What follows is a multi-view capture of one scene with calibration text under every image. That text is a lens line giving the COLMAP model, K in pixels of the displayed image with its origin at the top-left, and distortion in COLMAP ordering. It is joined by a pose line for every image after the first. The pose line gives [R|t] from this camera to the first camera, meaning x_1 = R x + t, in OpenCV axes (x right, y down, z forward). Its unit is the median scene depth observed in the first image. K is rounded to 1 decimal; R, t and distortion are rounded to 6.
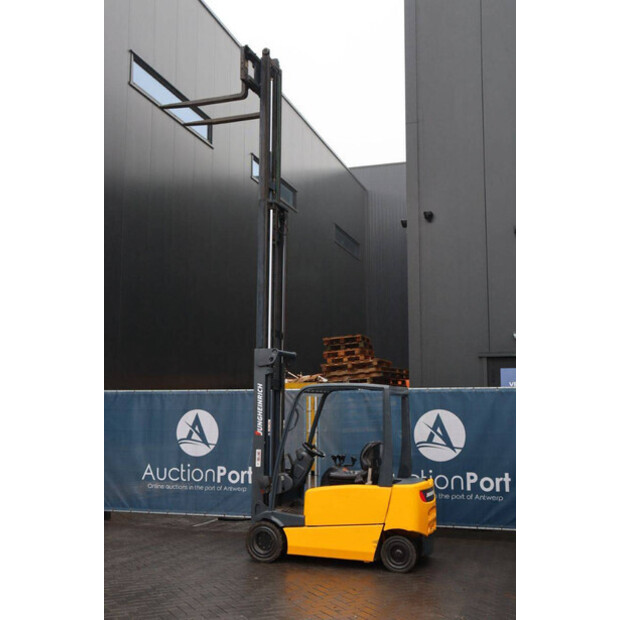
lens RADIAL K [[765.1, 0, 291.9], [0, 765.1, 301.7], [0, 0, 1]] dist [-0.016908, 0.000000]
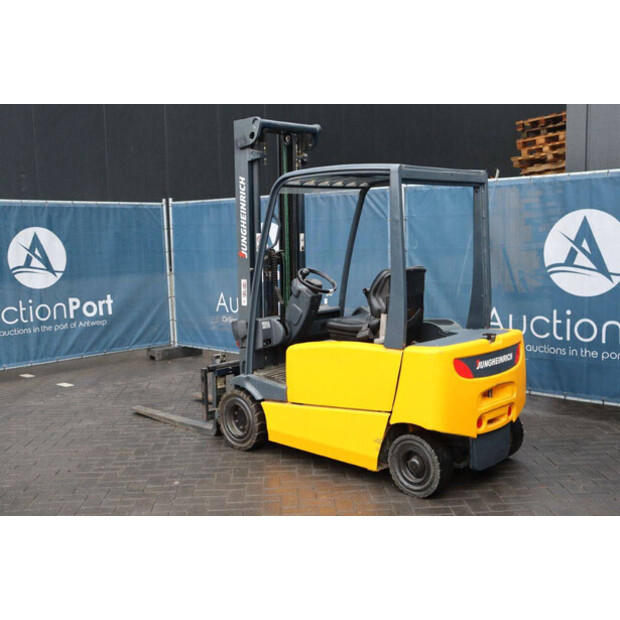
lens RADIAL K [[725.6, 0, 305.9], [0, 725.6, 308.7], [0, 0, 1]] dist [0.001041, 0.000000]
pose [[0.918955, 0.017438, -0.393977, 0.229596], [0.081973, 0.968755, 0.234081, 0.072404], [0.385749, -0.247405, 0.888813, 0.436403]]
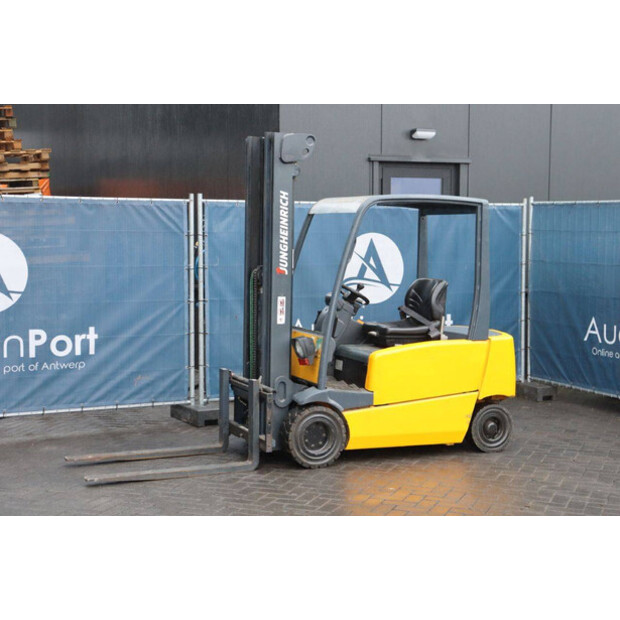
lens RADIAL K [[1071.7, 0, 305.3], [0, 1071.7, 307.8], [0, 0, 1]] dist [0.157778, 0.000000]
pose [[0.720830, -0.046444, 0.691554, -0.590264], [-0.102101, 0.979753, 0.172222, 0.046101], [-0.685550, -0.194751, 0.701493, 0.345917]]
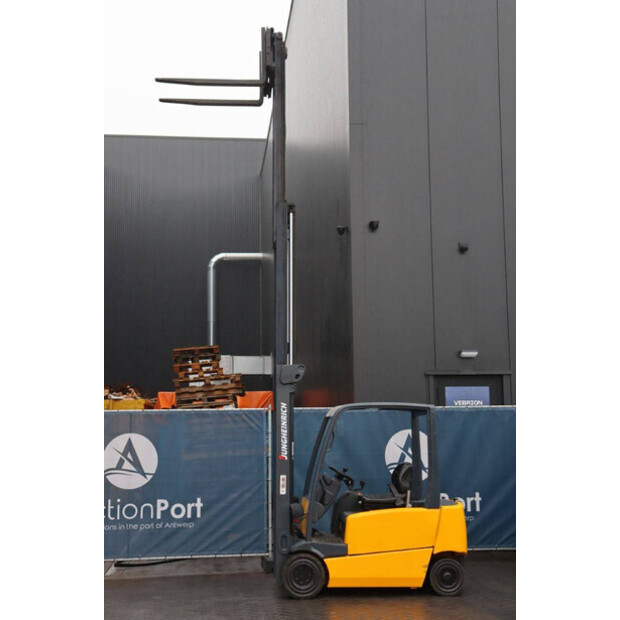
lens RADIAL K [[935.3, 0, 295.0], [0, 935.3, 299.2], [0, 0, 1]] dist [0.093347, 0.000000]
pose [[0.910279, 0.044177, 0.411633, -0.466633], [-0.044318, 0.998975, -0.009207, -0.006695], [-0.411617, -0.009862, 0.911303, -0.023987]]
